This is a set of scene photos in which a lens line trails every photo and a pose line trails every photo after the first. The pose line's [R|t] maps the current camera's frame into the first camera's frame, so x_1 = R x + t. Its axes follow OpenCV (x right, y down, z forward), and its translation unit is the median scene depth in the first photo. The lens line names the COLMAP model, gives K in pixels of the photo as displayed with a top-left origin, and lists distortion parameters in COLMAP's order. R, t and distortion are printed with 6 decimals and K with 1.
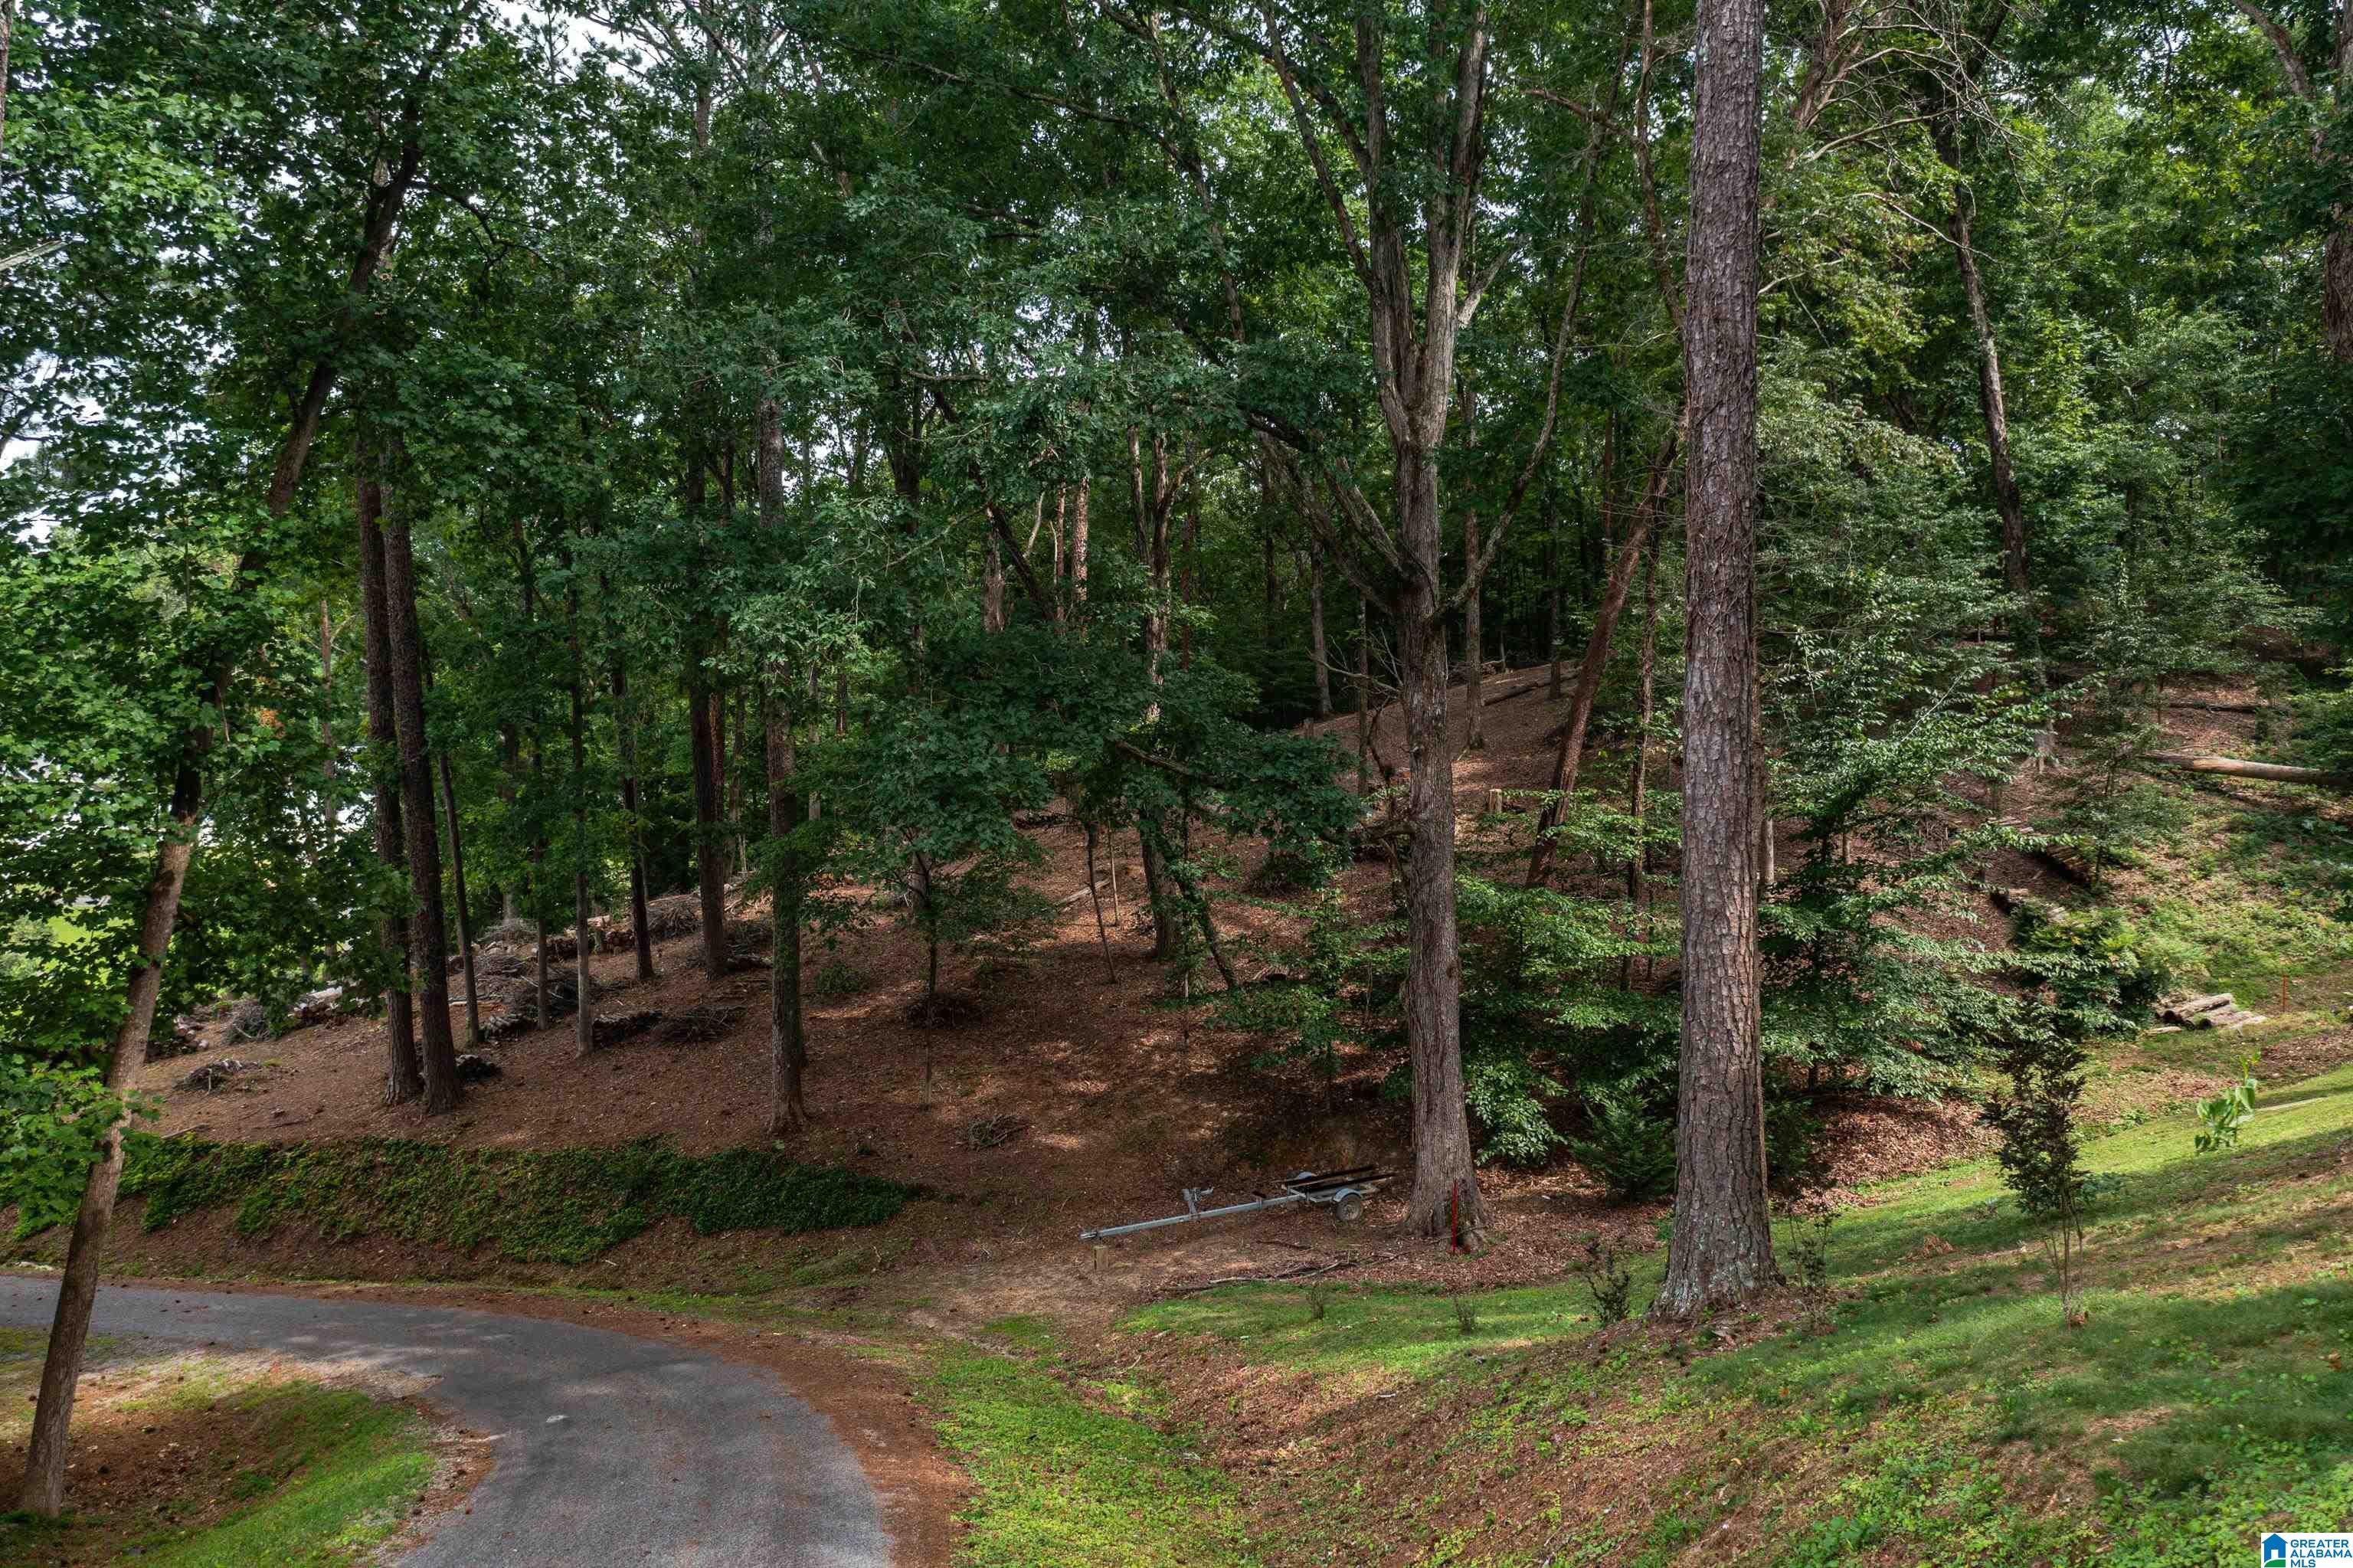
lens RADIAL K [[1853.5, 0, 1153.6], [0, 1853.5, 791.1], [0, 0, 1]] dist [-0.025062, 0.011075]
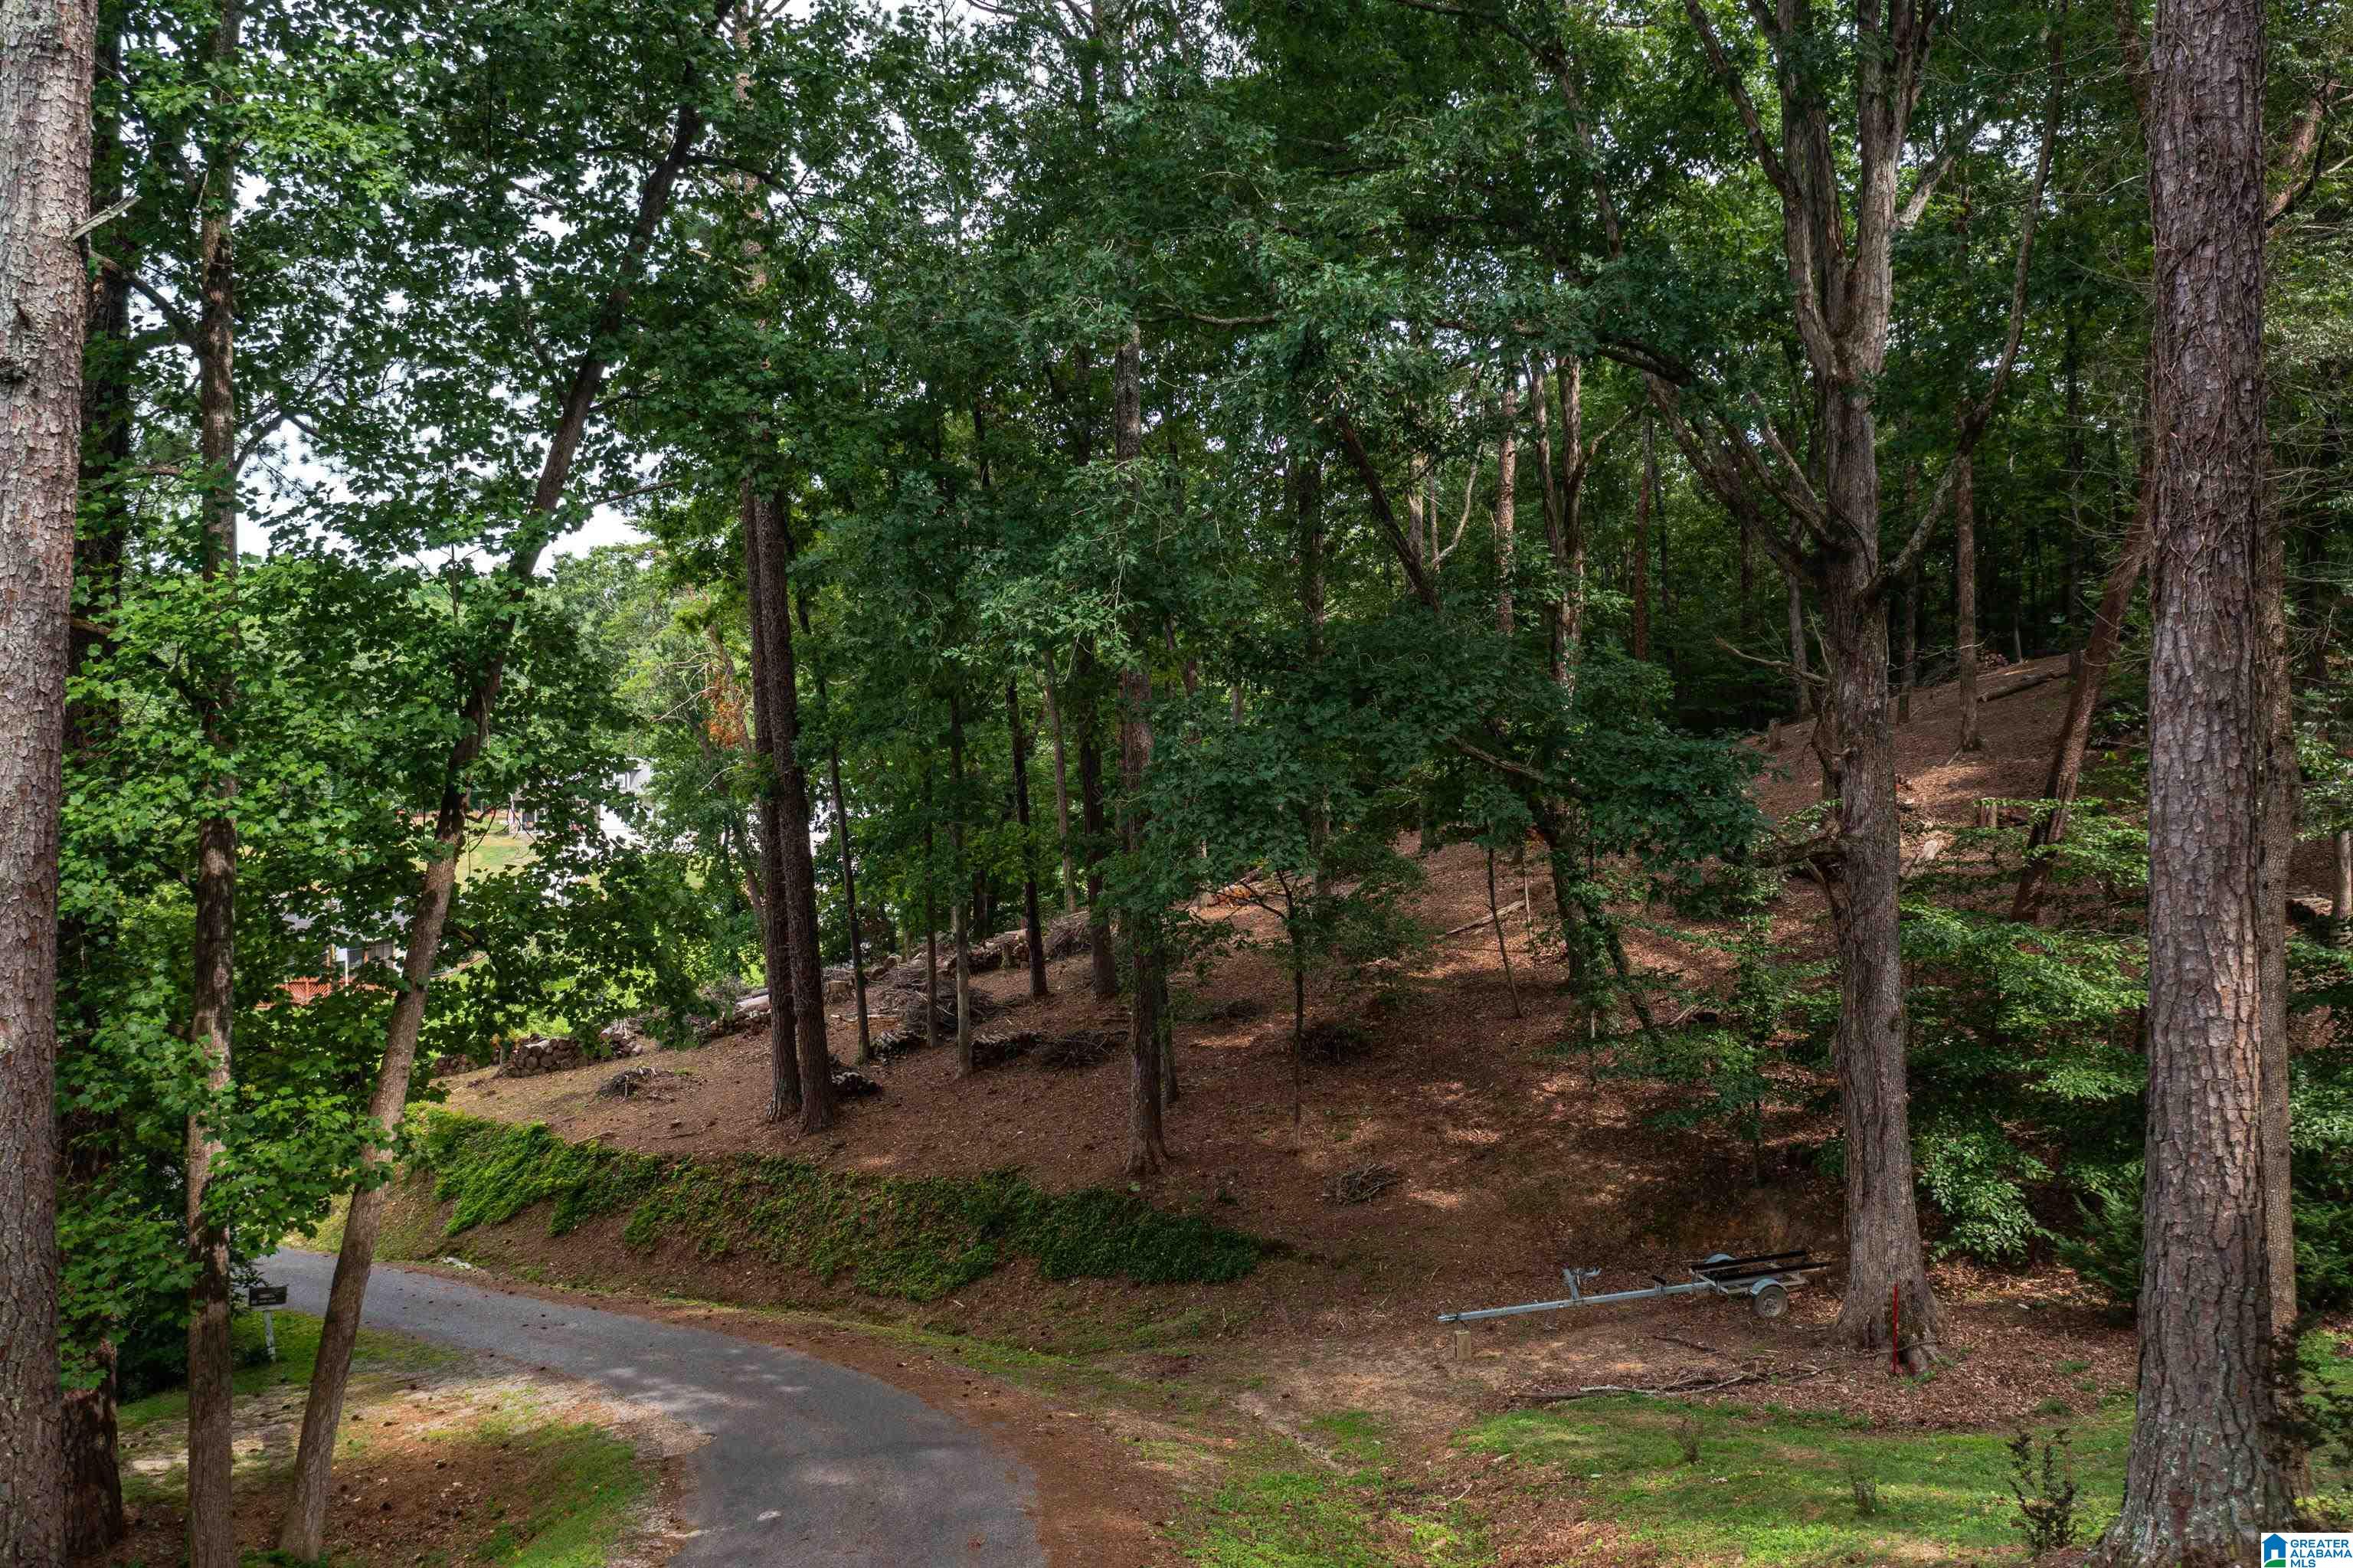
lens RADIAL K [[1853.5, 0, 1169.1], [0, 1853.5, 801.6], [0, 0, 1]] dist [-0.025062, 0.011075]
pose [[0.966497, -0.001491, -0.256674, 0.051963], [0.001879, 0.999997, 0.001270, -0.001694], [0.256671, -0.001709, 0.966497, 0.114343]]
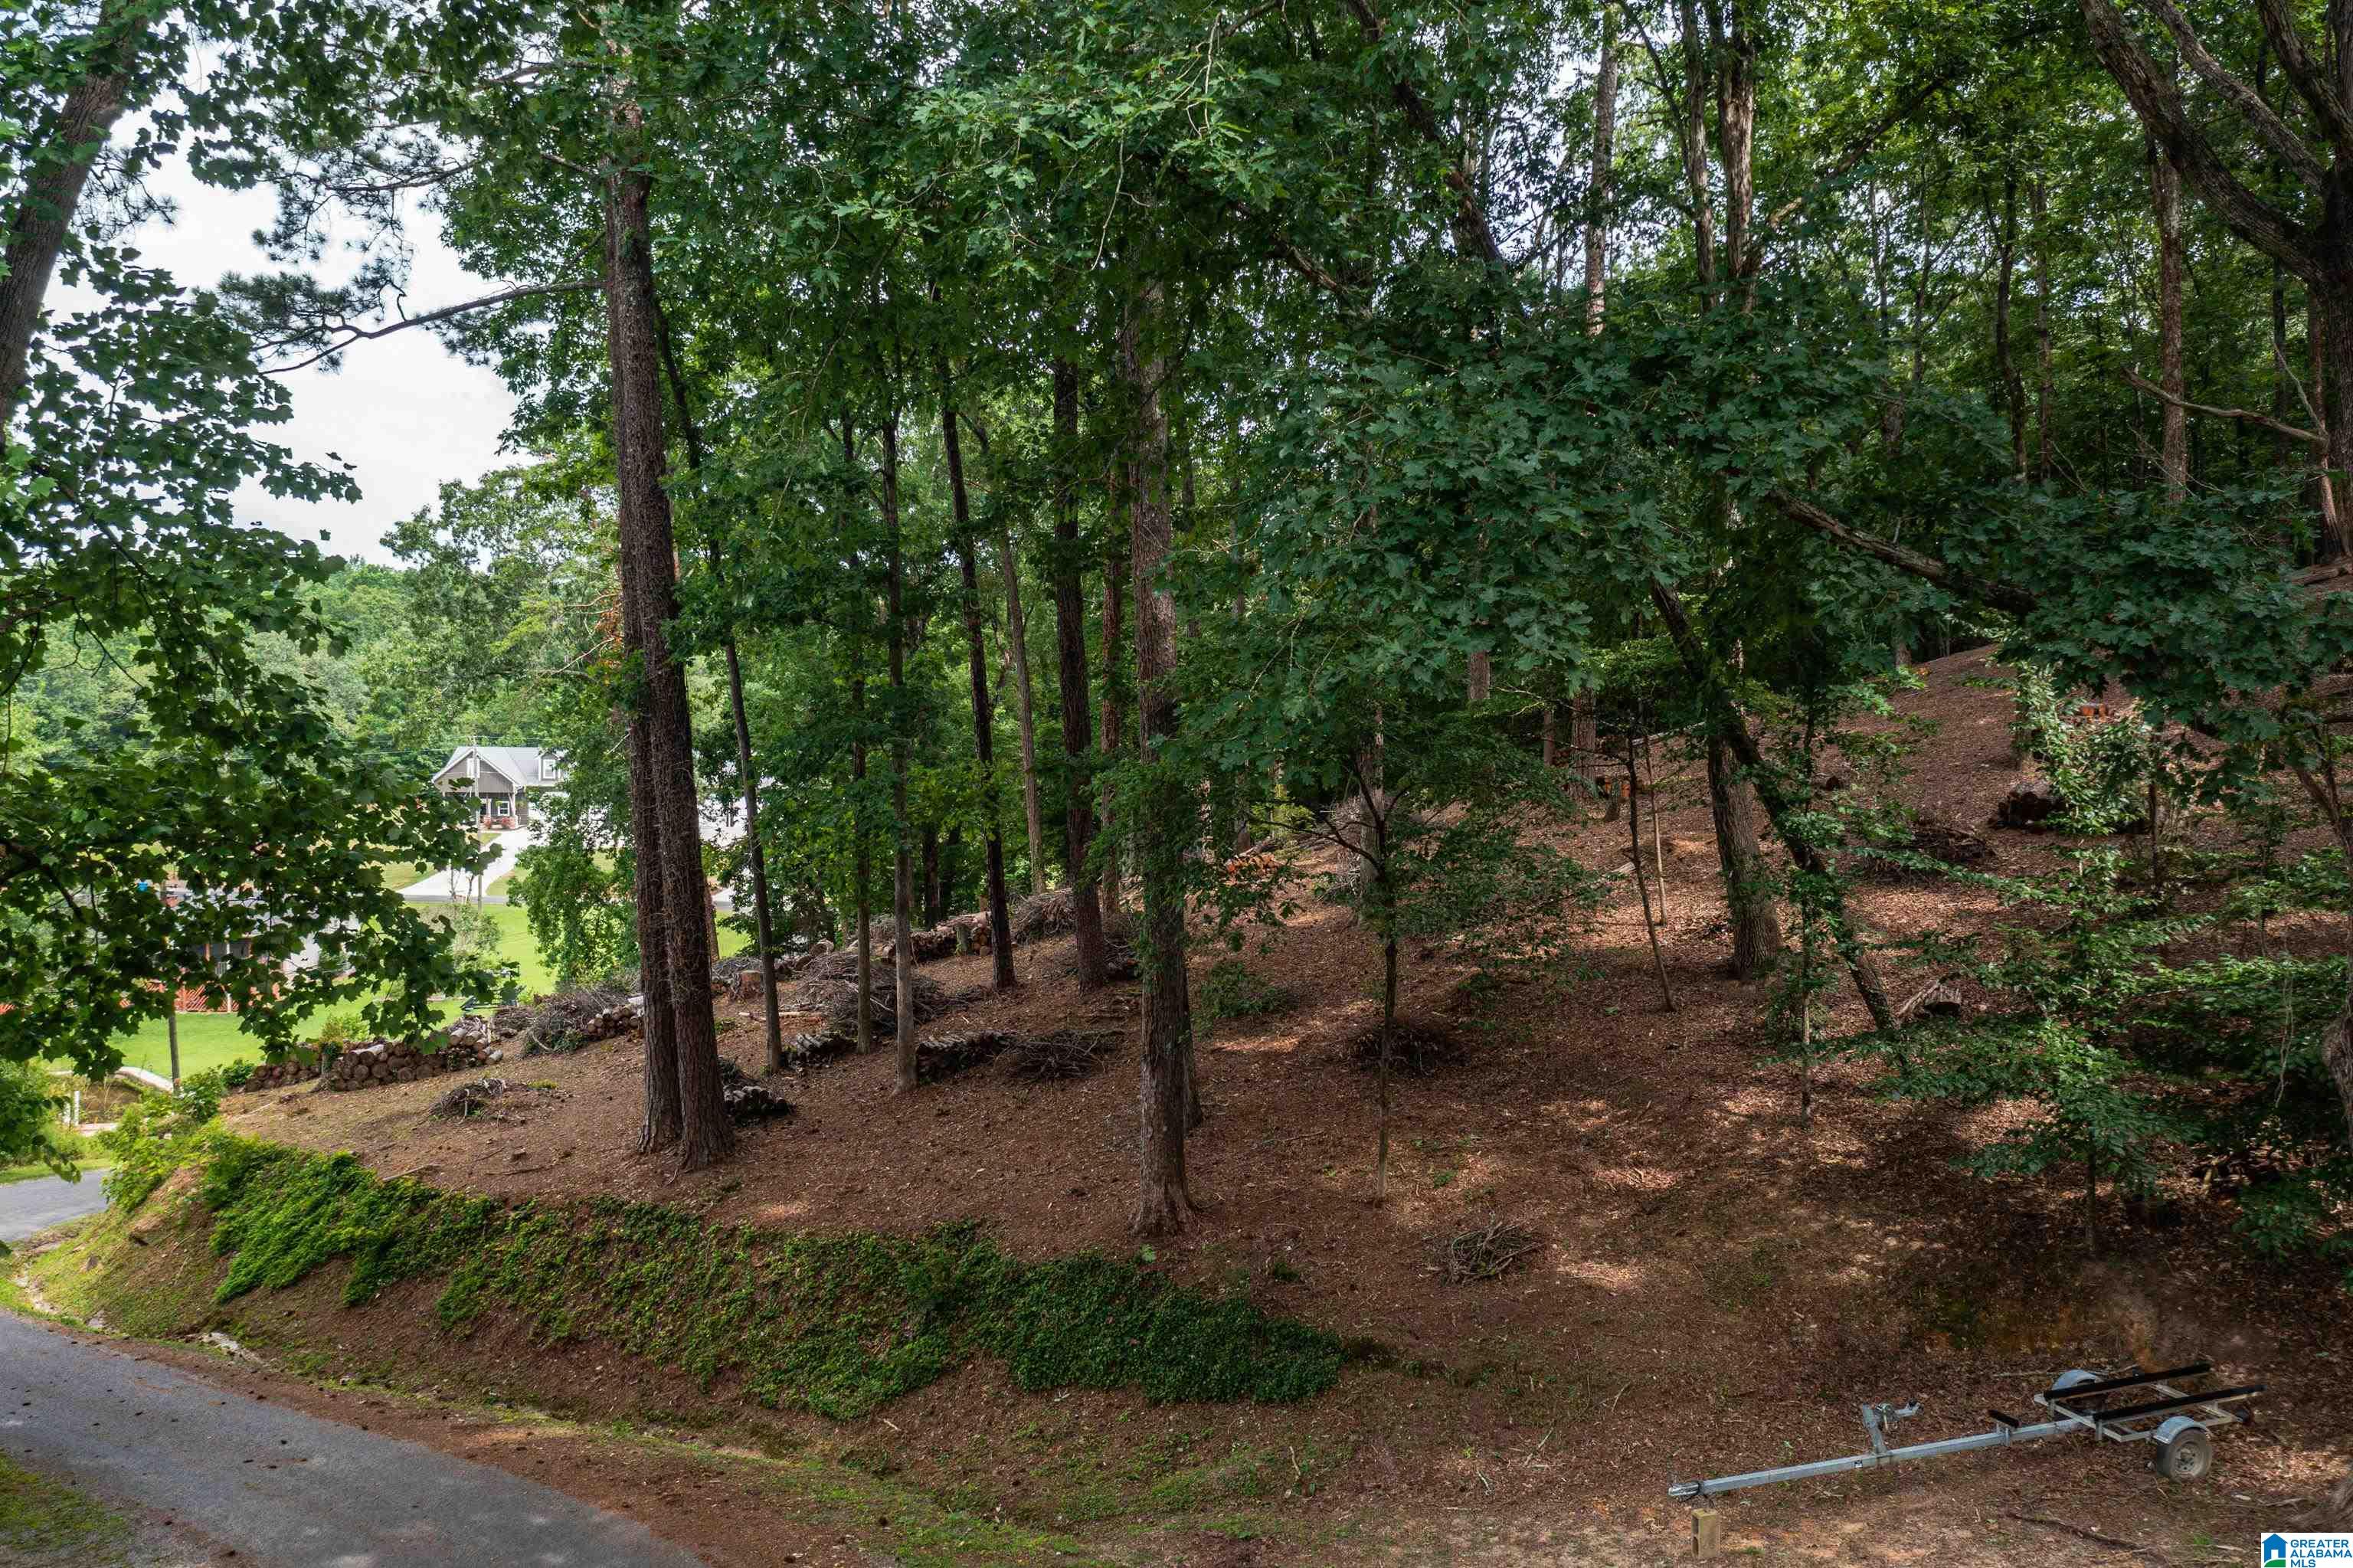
lens RADIAL K [[1853.5, 0, 1187.8], [0, 1853.5, 798.3], [0, 0, 1]] dist [-0.025062, 0.011075]
pose [[0.974563, 0.000982, -0.224114, -0.047308], [-0.002321, 0.999981, -0.005712, 0.039066], [0.224104, 0.006087, 0.974546, 0.387114]]
